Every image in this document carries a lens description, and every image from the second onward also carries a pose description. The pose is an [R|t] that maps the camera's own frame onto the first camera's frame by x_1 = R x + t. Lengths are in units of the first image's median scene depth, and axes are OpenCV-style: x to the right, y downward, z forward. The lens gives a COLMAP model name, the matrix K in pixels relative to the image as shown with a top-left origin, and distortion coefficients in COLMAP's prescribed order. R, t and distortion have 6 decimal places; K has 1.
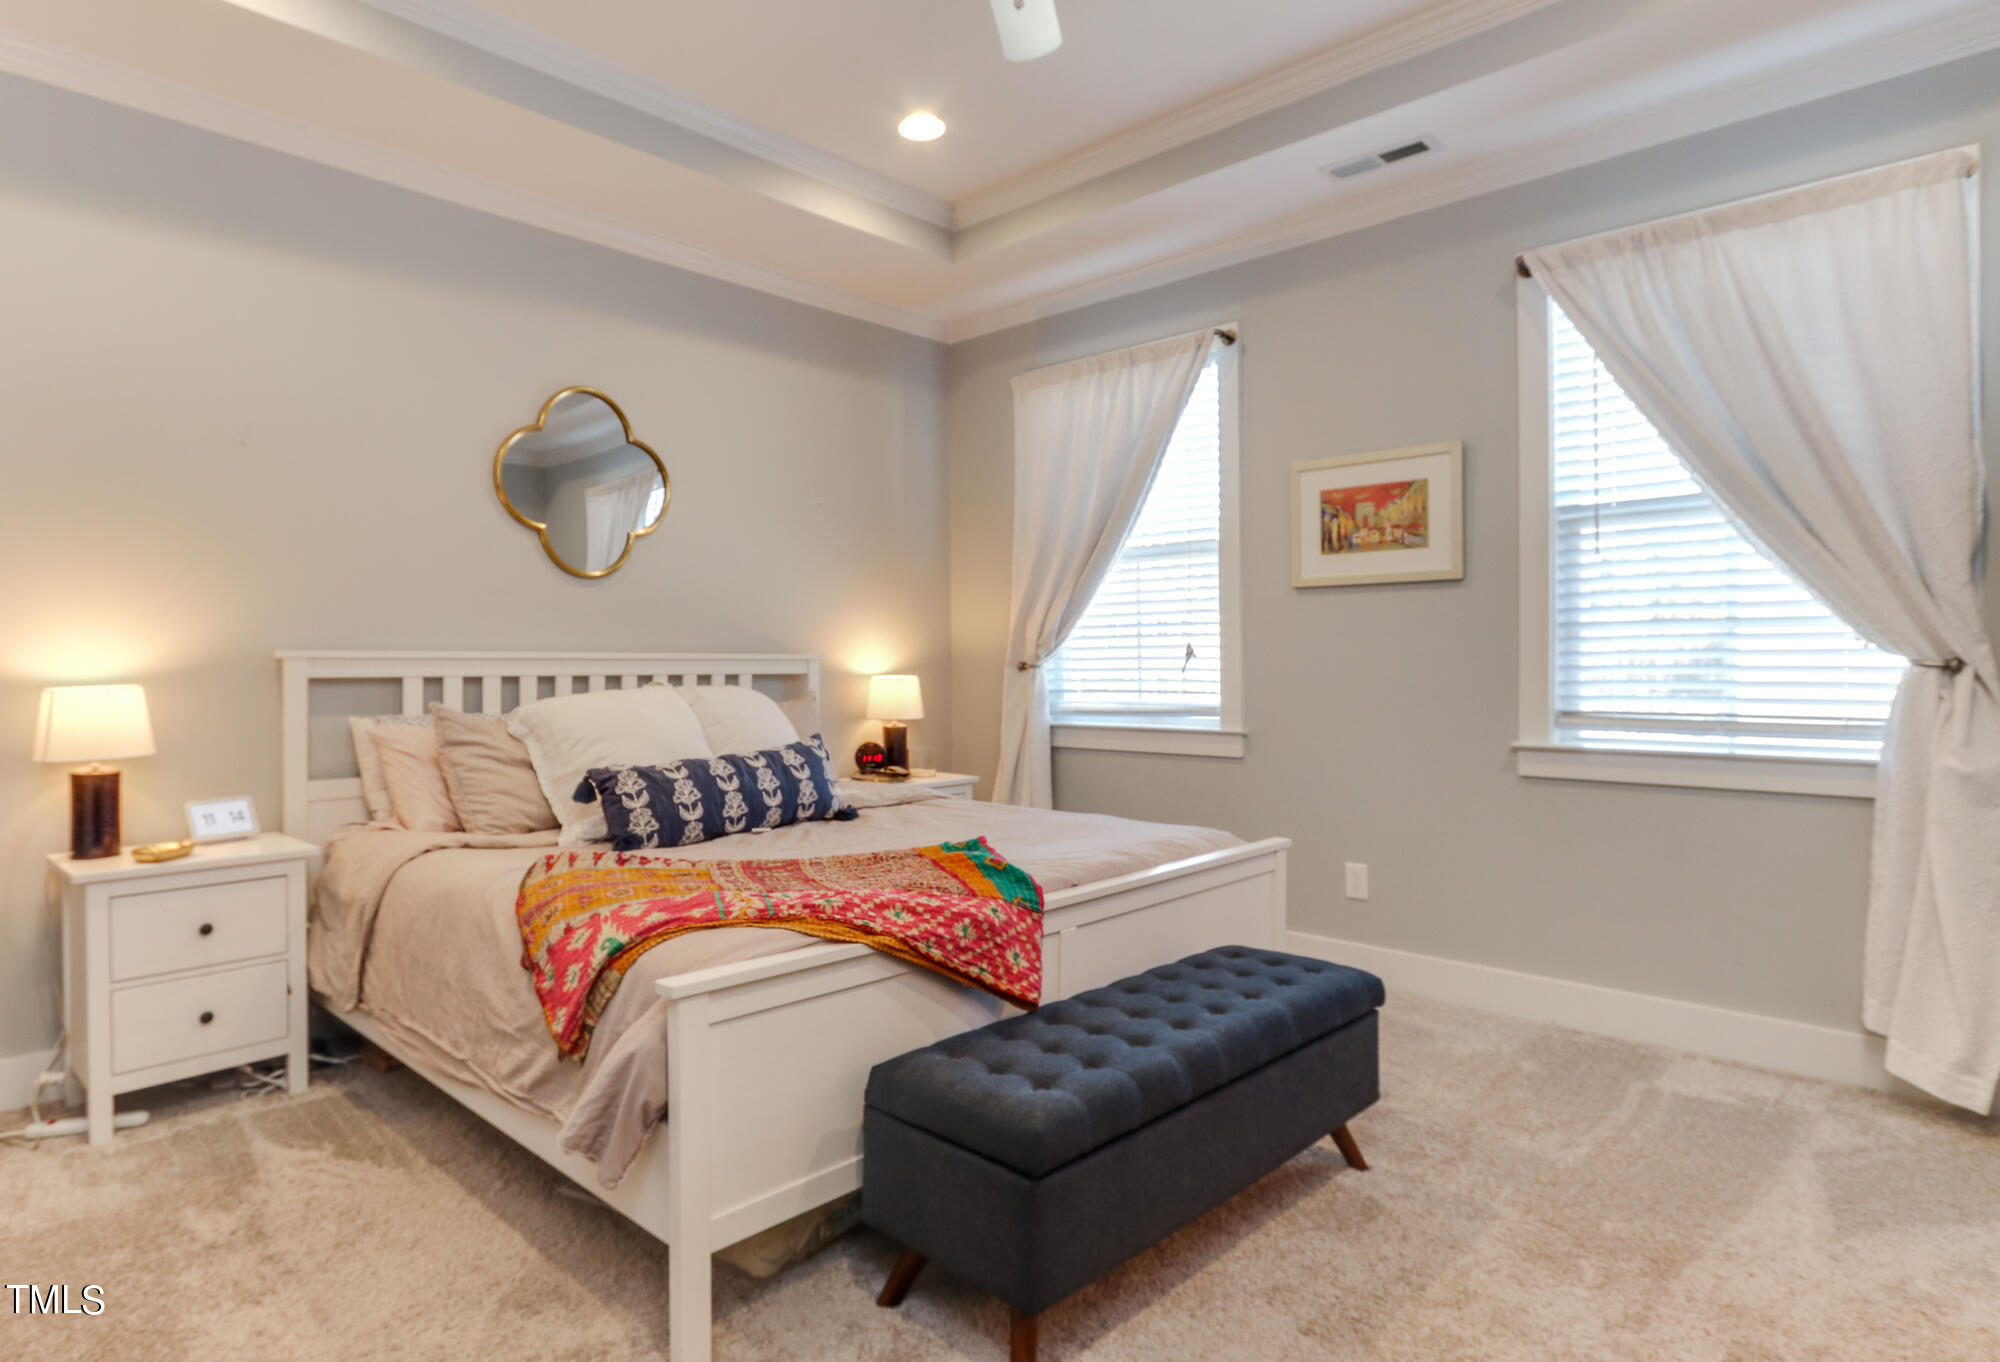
lens RADIAL K [[1148.0, 0, 994.5], [0, 1148.0, 664.4], [0, 0, 1]] dist [-0.008180, -0.001261]
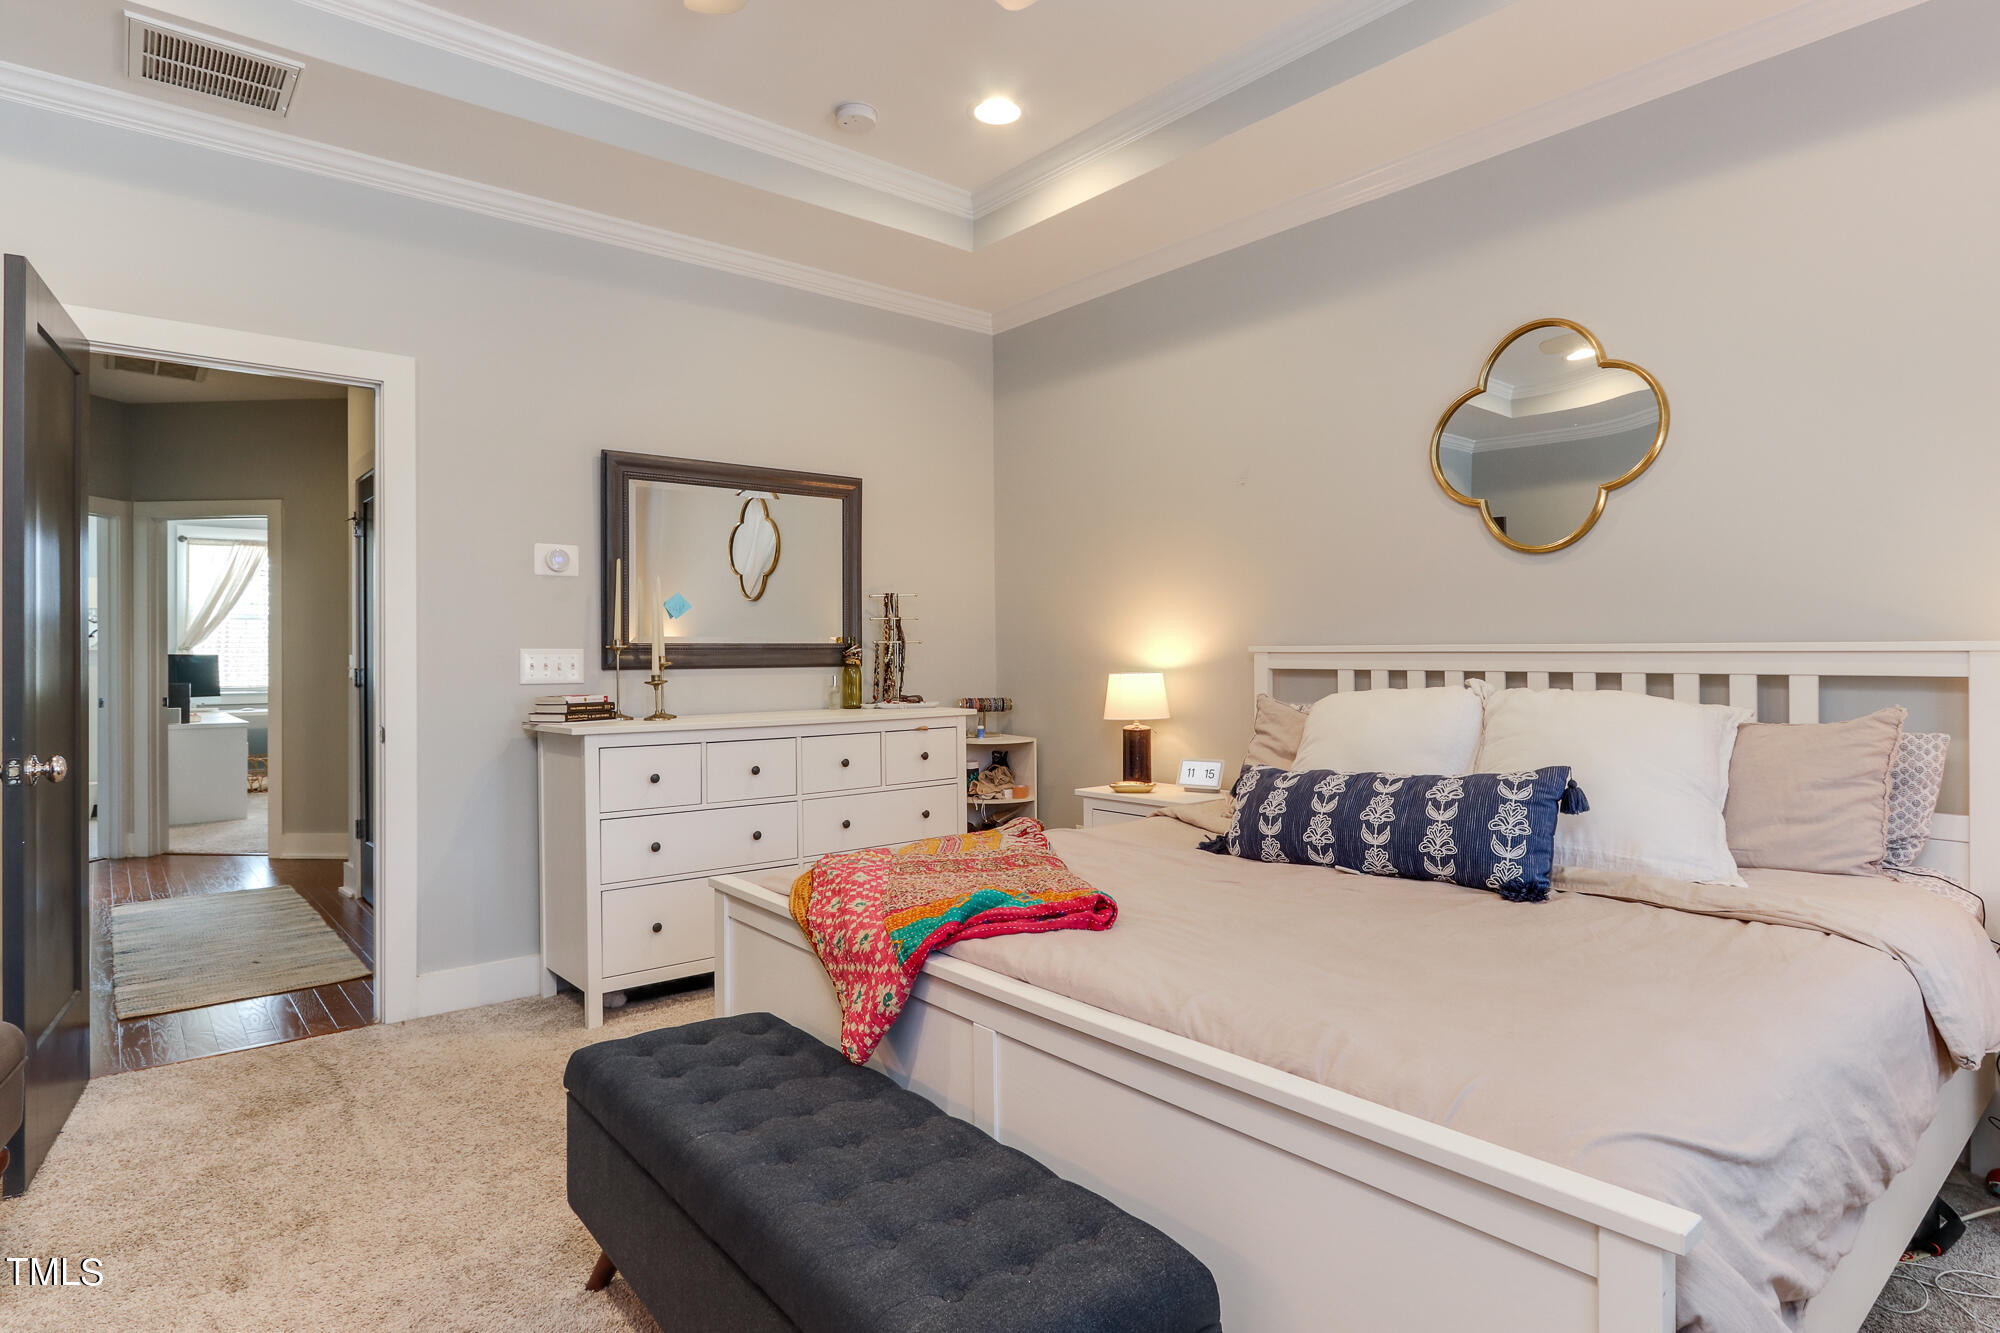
lens RADIAL K [[1108.9, 0, 997.5], [0, 1108.9, 668.2], [0, 0, 1]] dist [0.001479, -0.002907]
pose [[-0.129788, 0.011996, -0.991469, 0.560205], [-0.002469, 0.999920, 0.012422, -0.002197], [0.991539, 0.004060, -0.129748, 0.832879]]
